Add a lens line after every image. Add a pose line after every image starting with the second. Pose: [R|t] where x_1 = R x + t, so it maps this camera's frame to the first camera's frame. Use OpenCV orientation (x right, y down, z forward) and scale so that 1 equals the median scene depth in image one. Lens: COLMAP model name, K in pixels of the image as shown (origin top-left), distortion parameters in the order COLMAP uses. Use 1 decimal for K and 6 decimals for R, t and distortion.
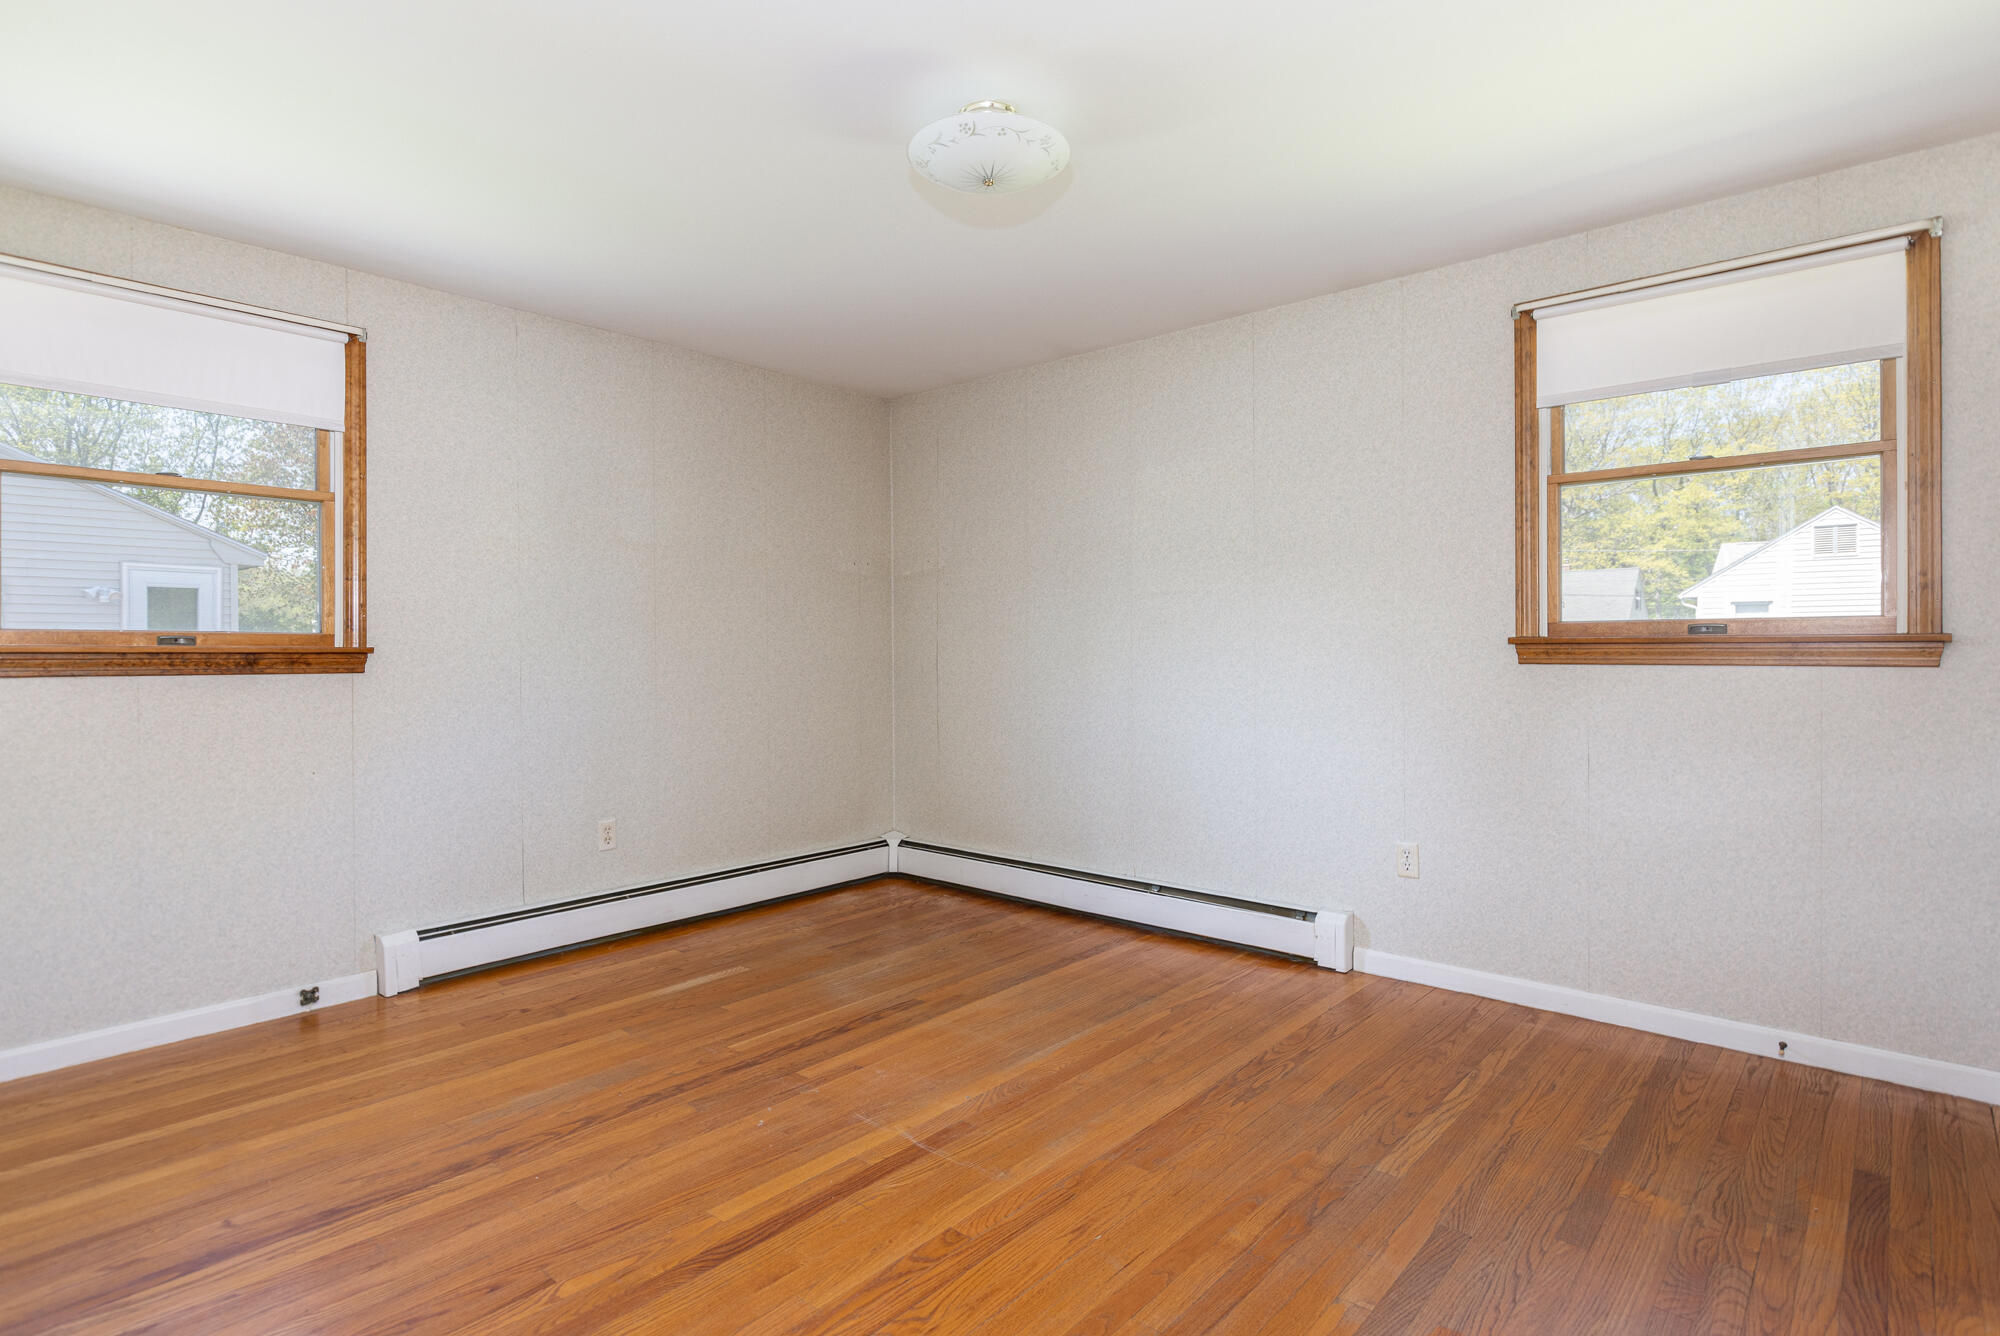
lens RADIAL K [[994.5, 0, 985.8], [0, 994.5, 654.8], [0, 0, 1]] dist [0.003319, -0.000297]
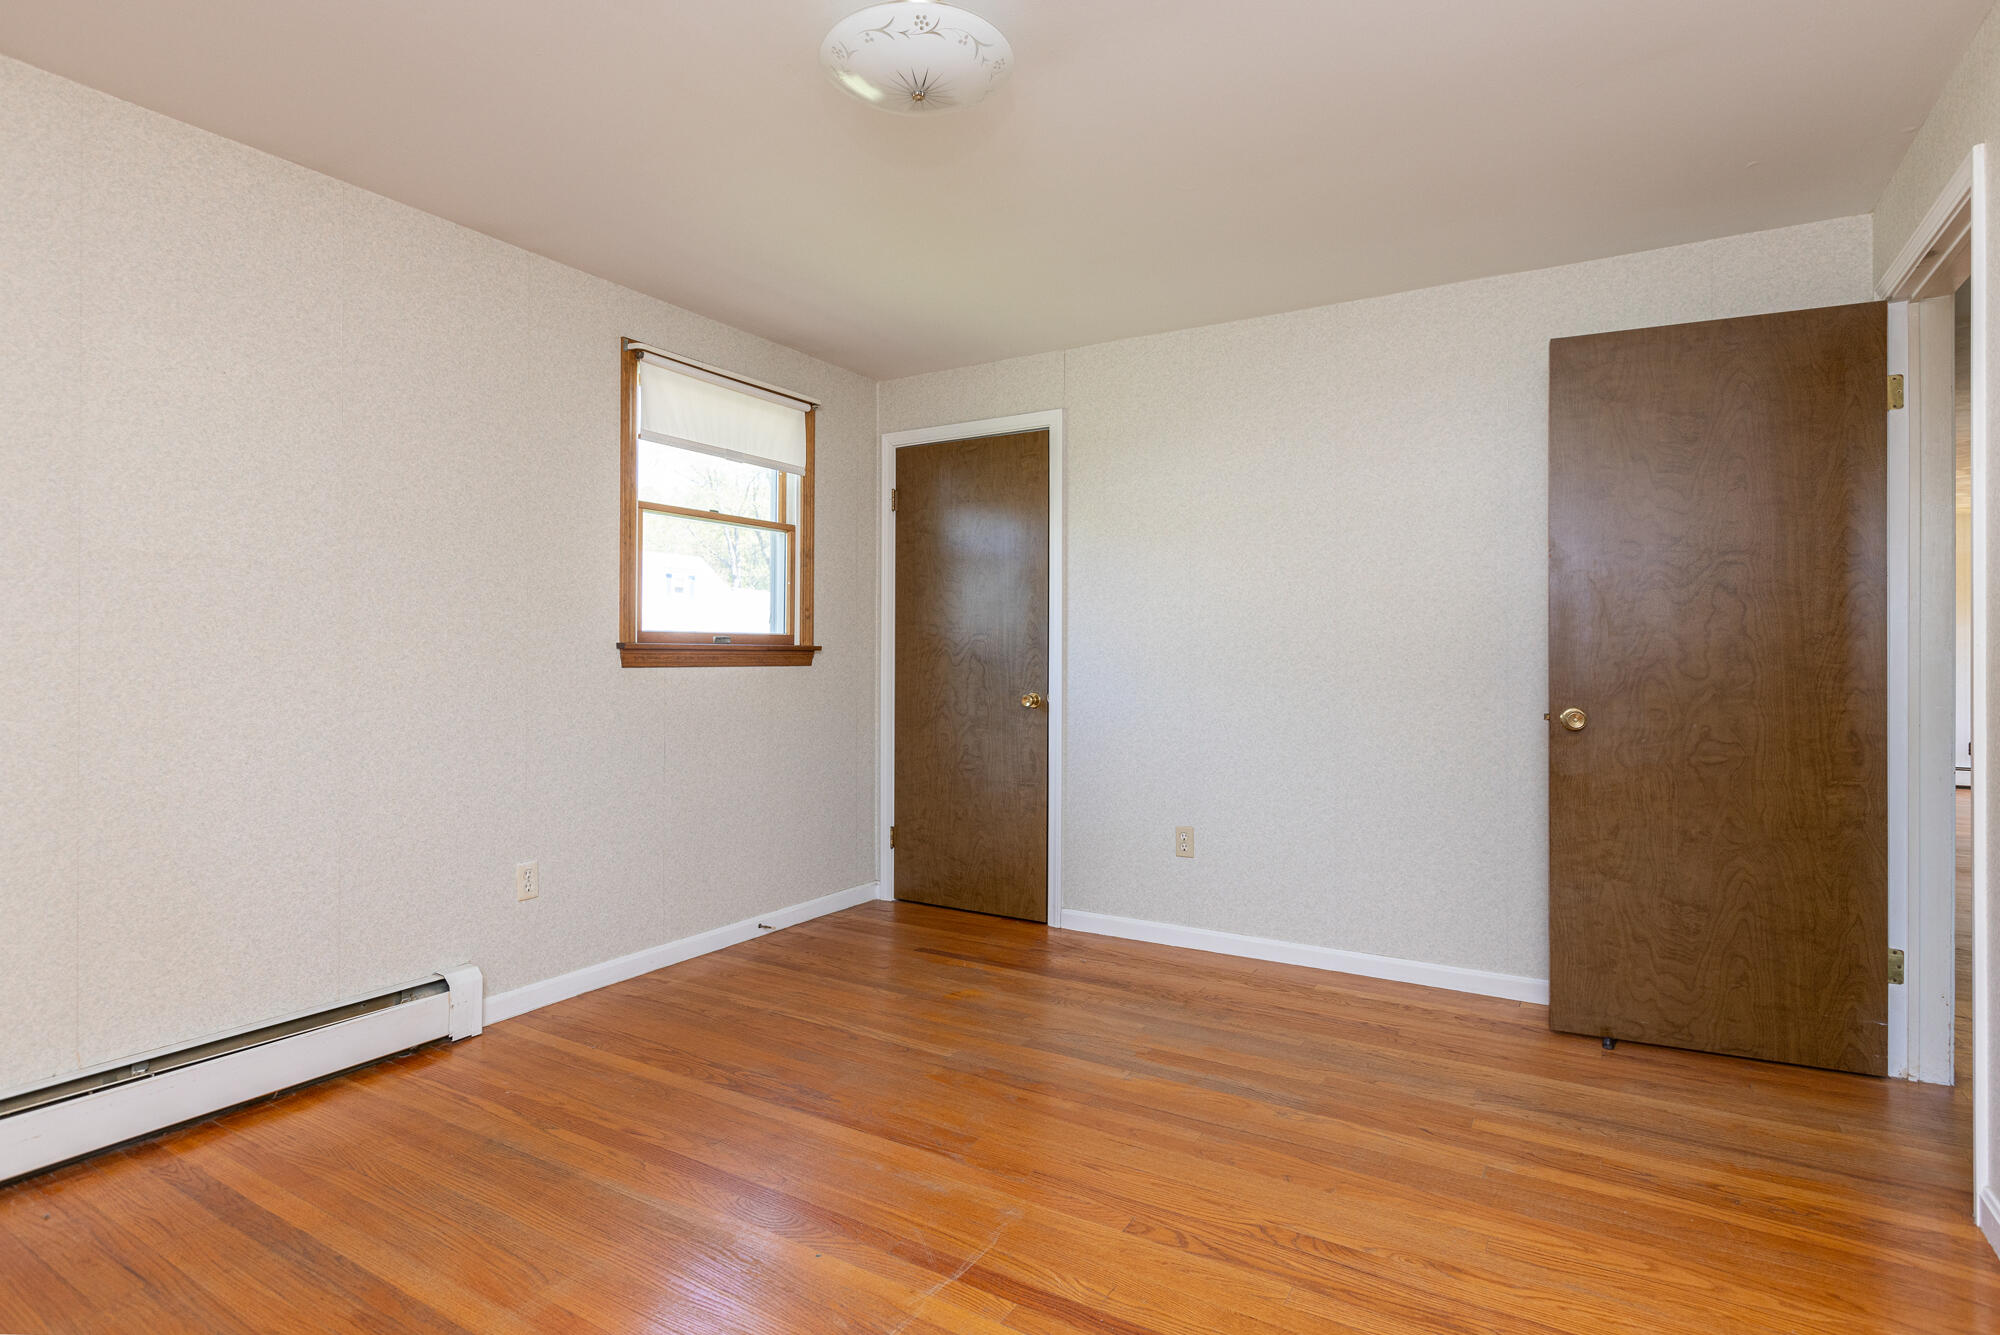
lens RADIAL K [[994.5, 0, 995.8], [0, 994.5, 662.9], [0, 0, 1]] dist [0.003319, -0.000297]
pose [[-0.154776, -0.006206, 0.987930, -0.643127], [0.000439, 0.999980, 0.006351, -0.002905], [-0.987949, 0.001417, -0.154770, 0.820297]]
